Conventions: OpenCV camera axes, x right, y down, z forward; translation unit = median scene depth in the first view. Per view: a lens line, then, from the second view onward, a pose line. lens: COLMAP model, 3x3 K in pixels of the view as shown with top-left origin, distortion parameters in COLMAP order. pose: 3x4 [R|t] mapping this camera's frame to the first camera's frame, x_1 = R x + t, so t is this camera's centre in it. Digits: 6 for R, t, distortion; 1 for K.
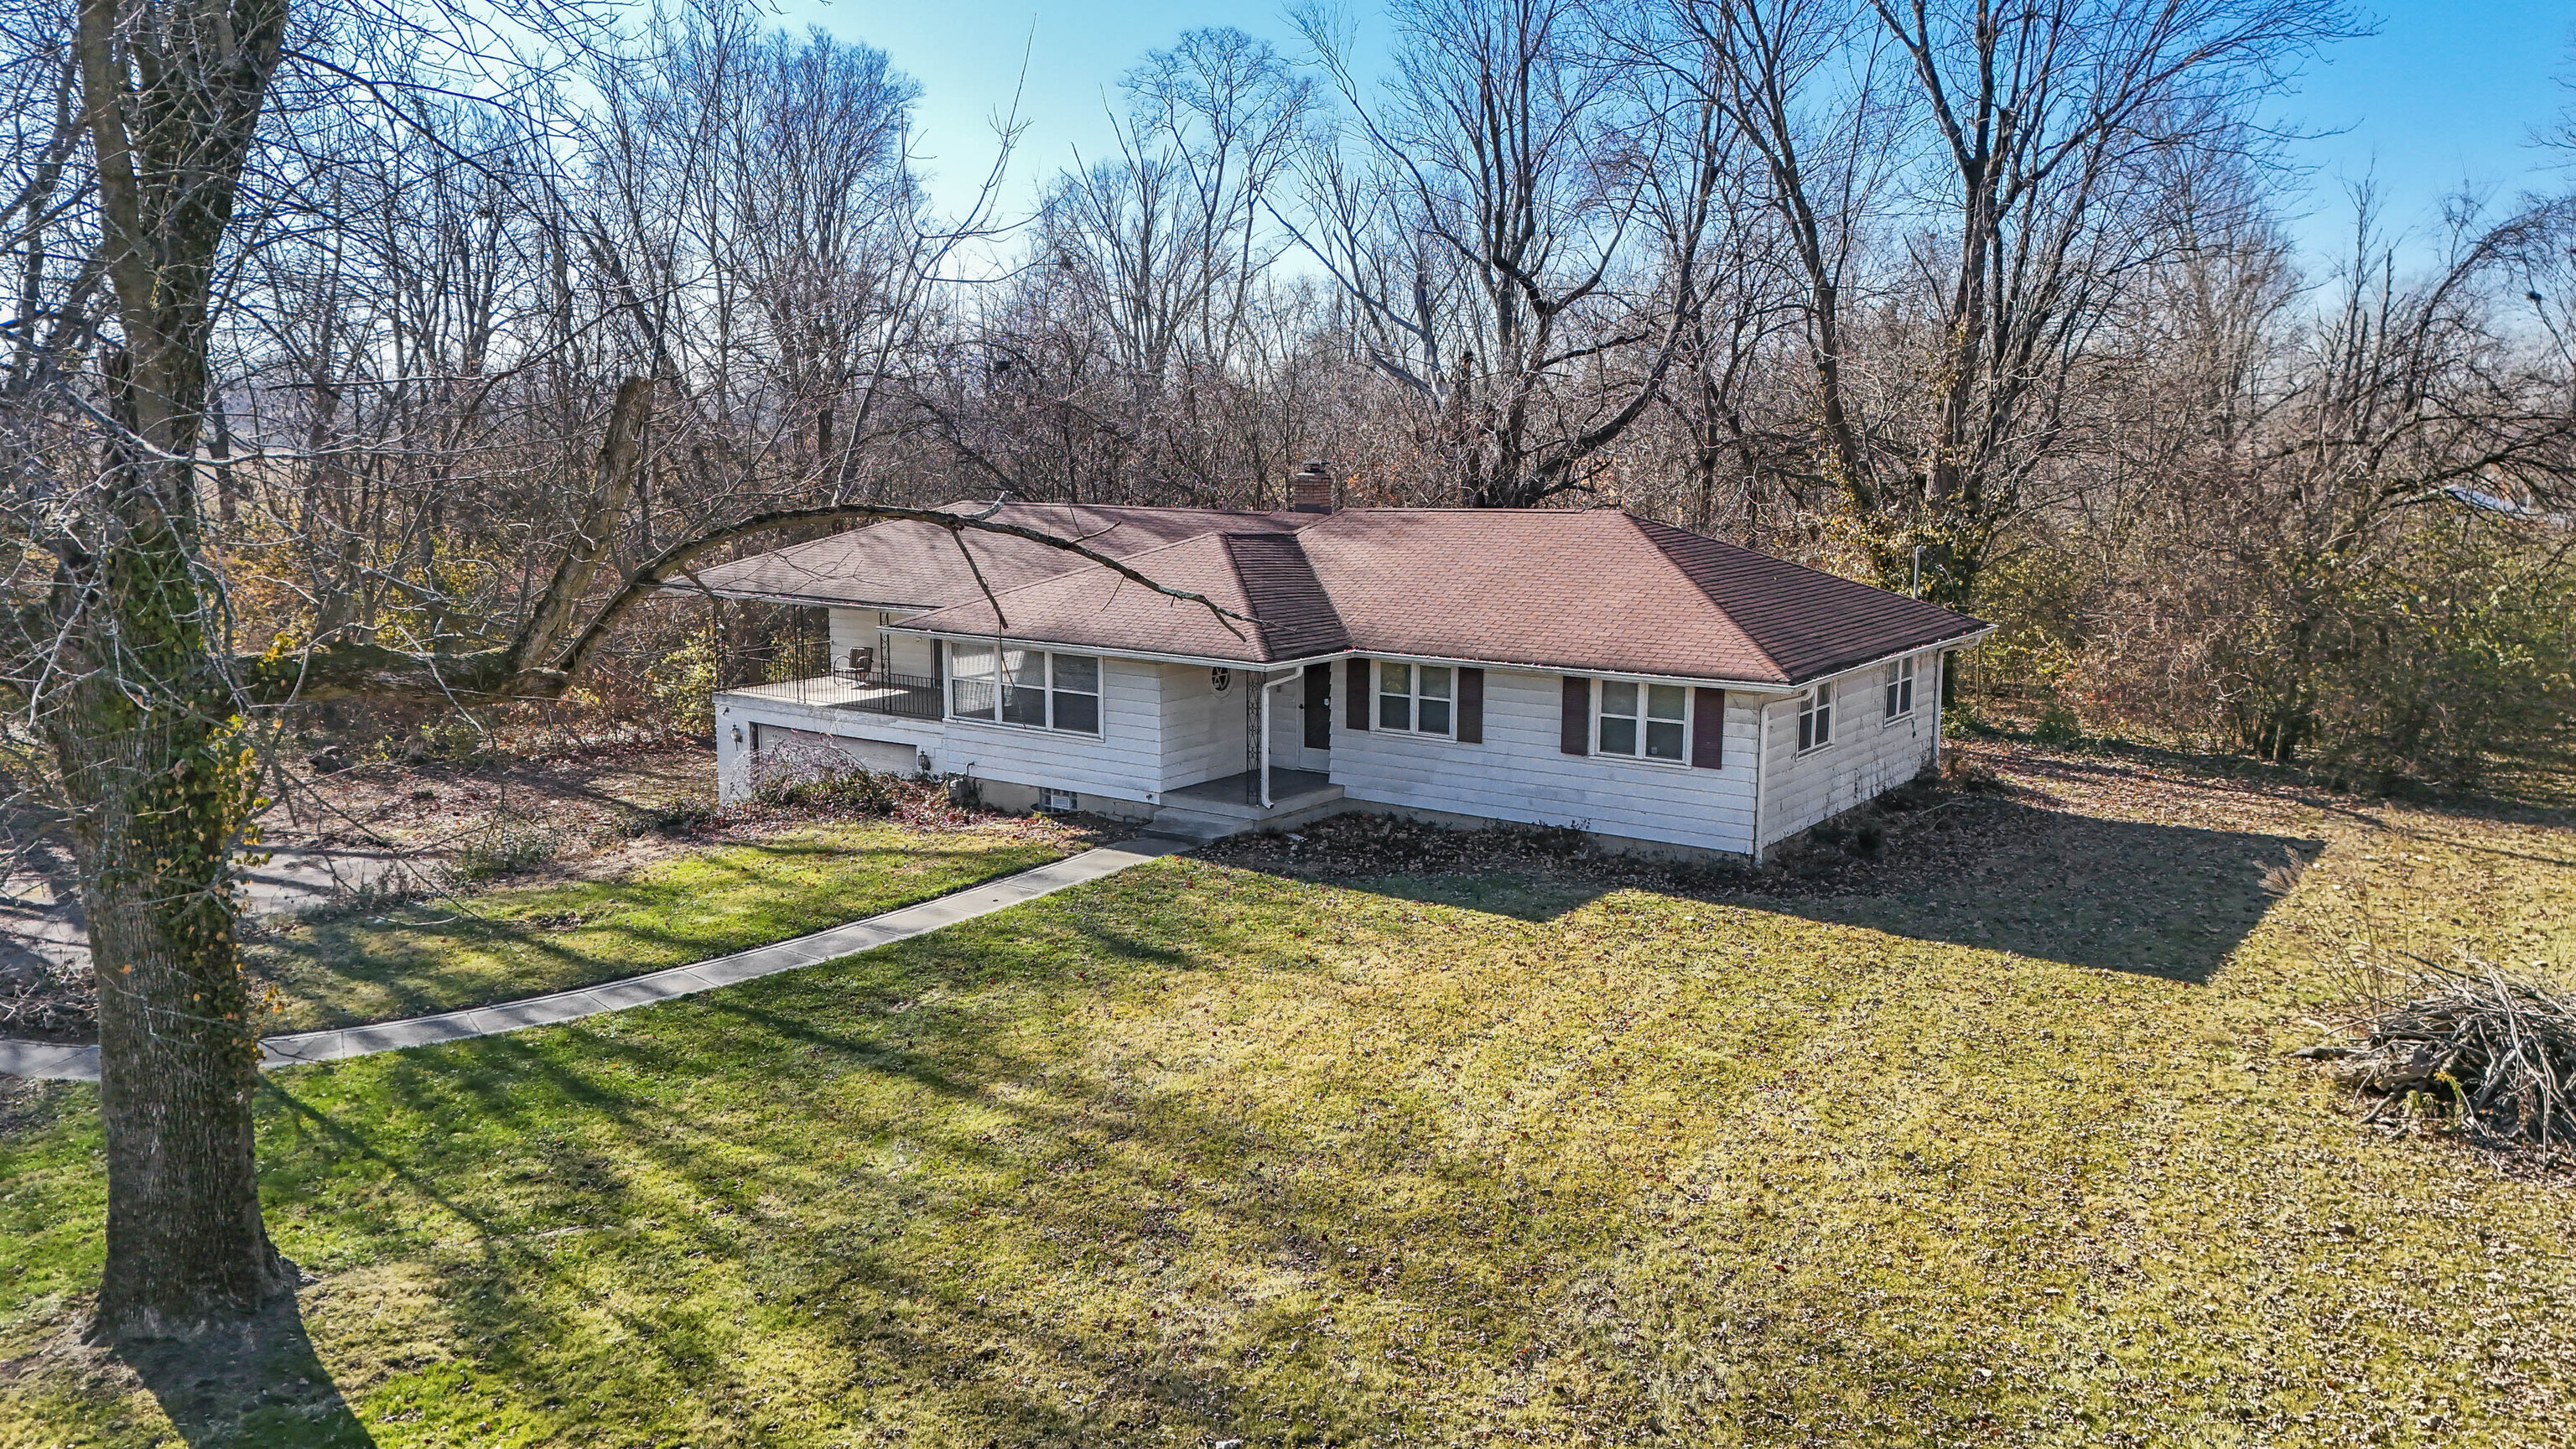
lens RADIAL K [[1846.5, 0, 1288.0], [0, 1846.5, 724.5], [0, 0, 1]] dist [0.103539, -0.149329]
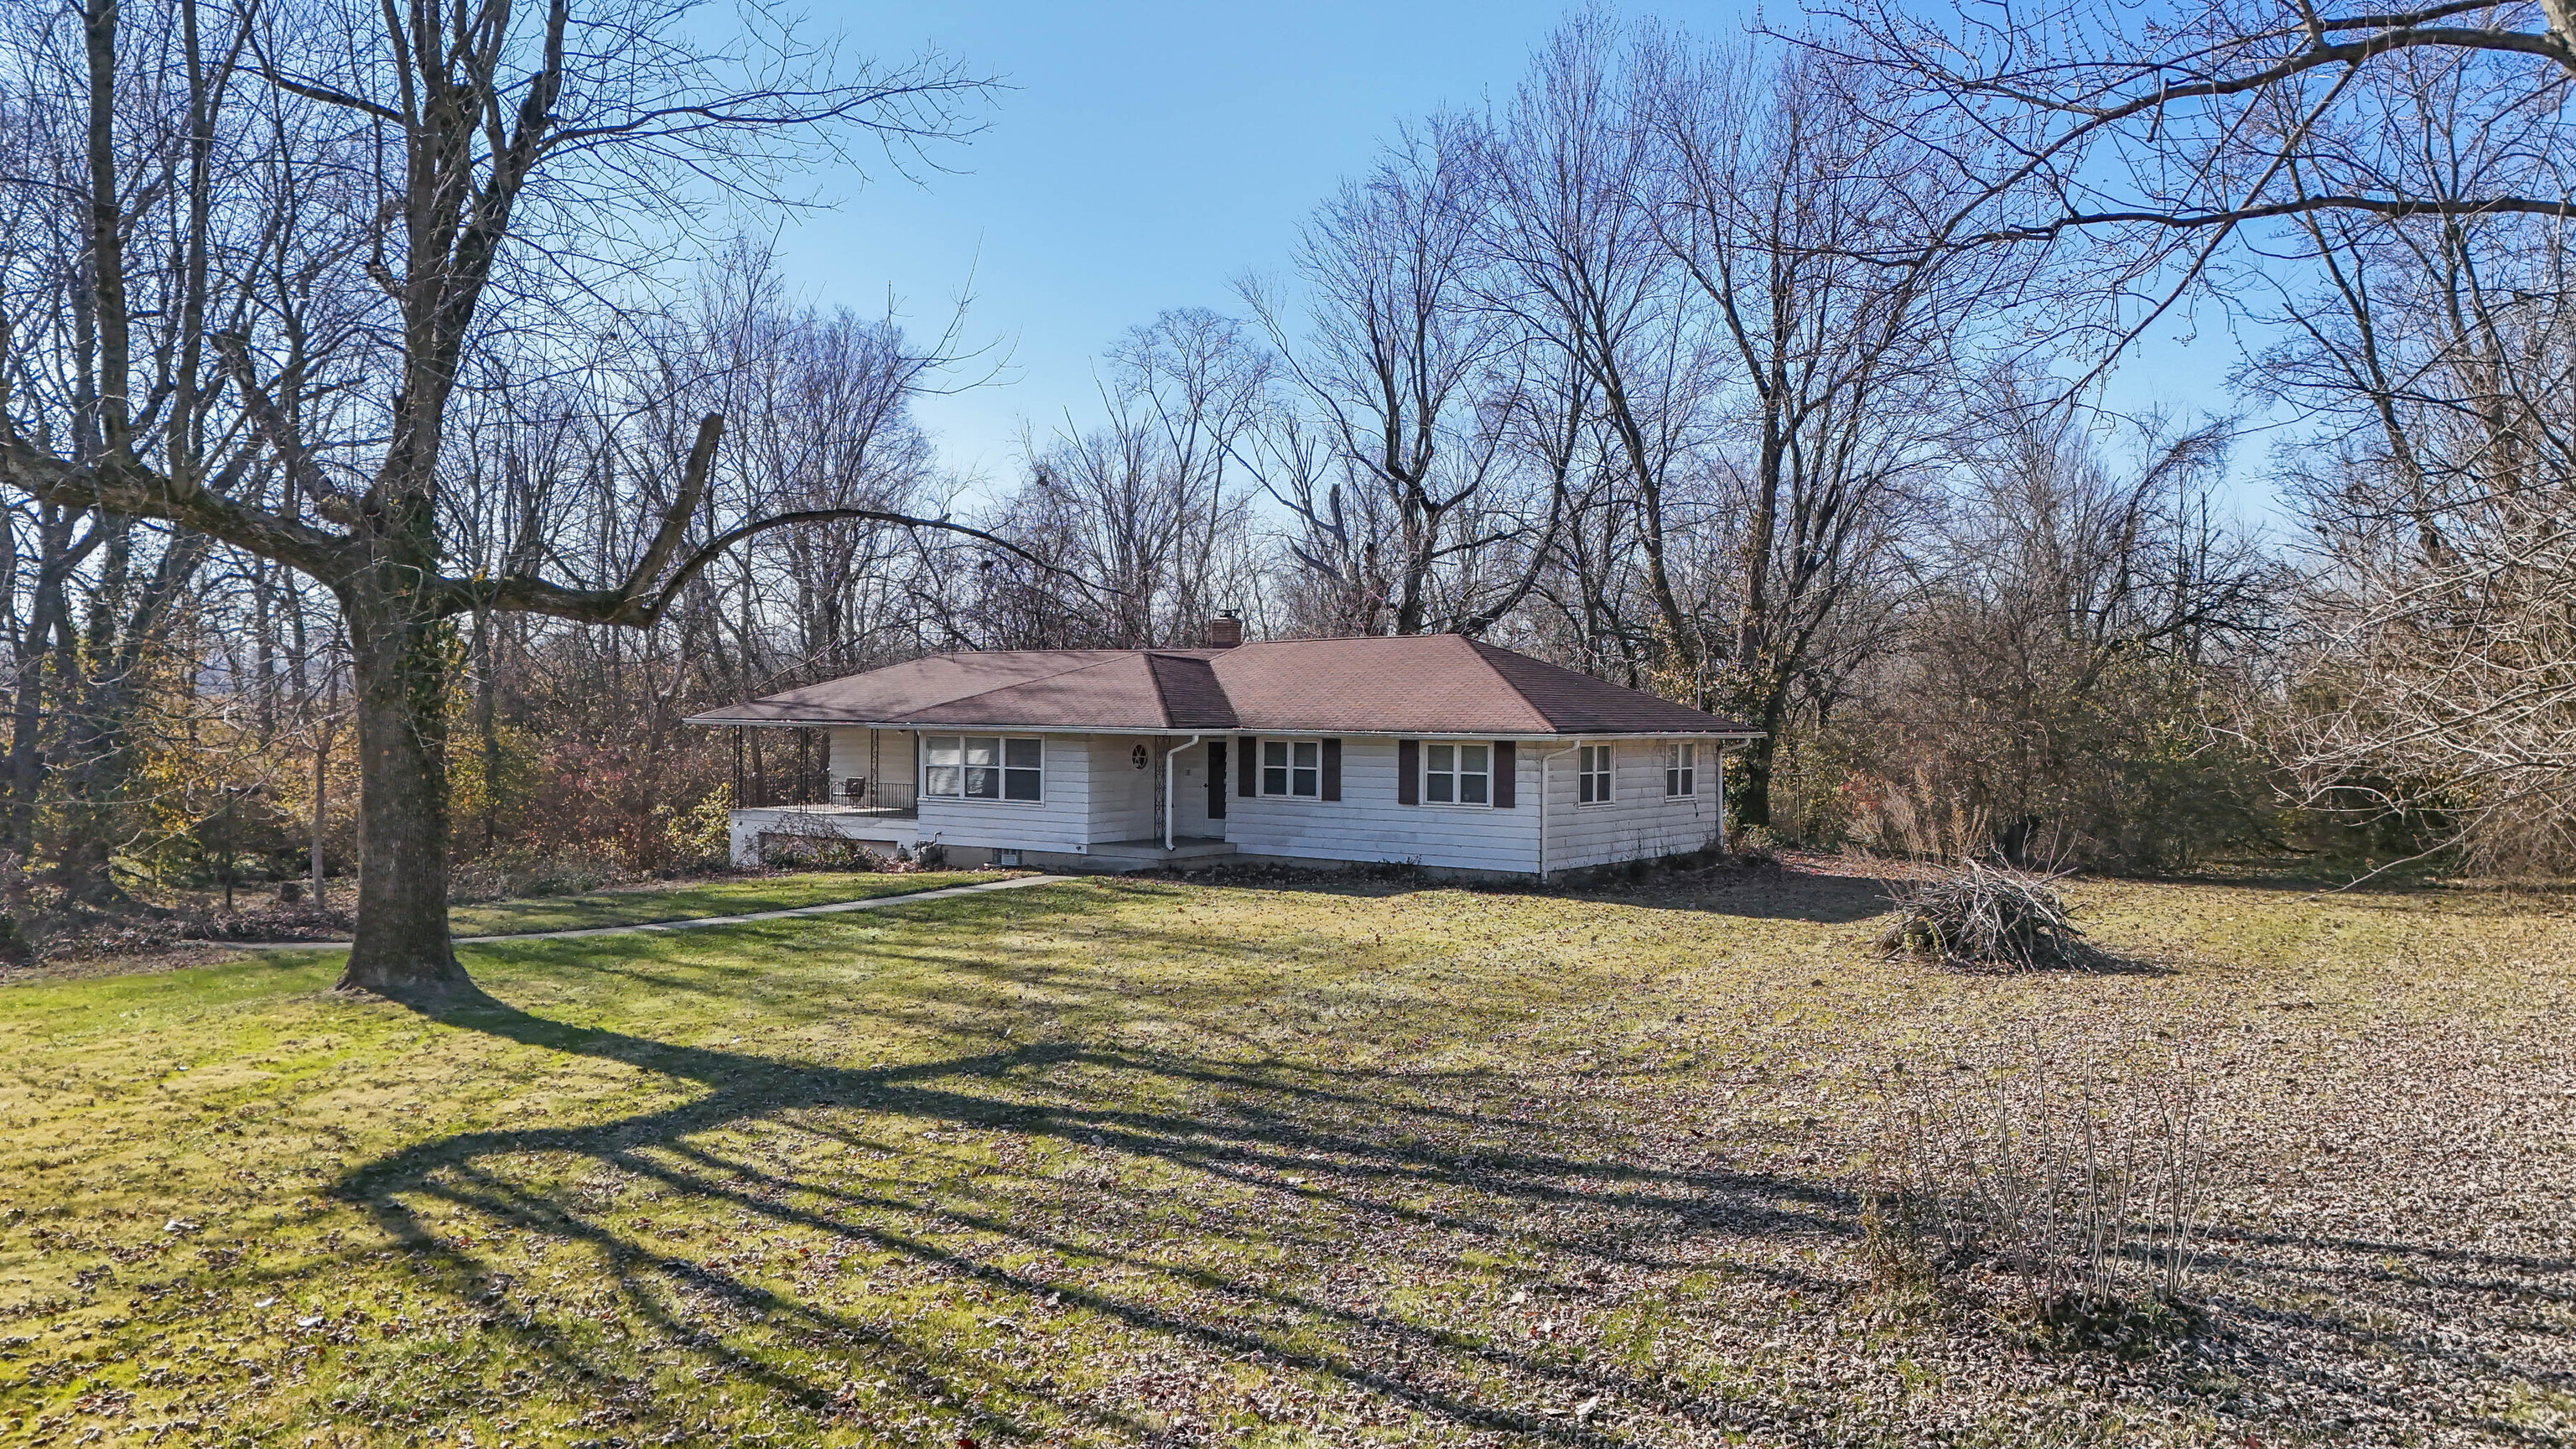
lens RADIAL K [[1846.5, 0, 1288.0], [0, 1846.5, 724.5], [0, 0, 1]] dist [0.103539, -0.149329]
pose [[0.999977, 0.006831, -0.000181, 0.063105], [-0.006781, 0.988612, -0.150334, 0.137199], [-0.000848, 0.150332, 0.988635, -0.242914]]
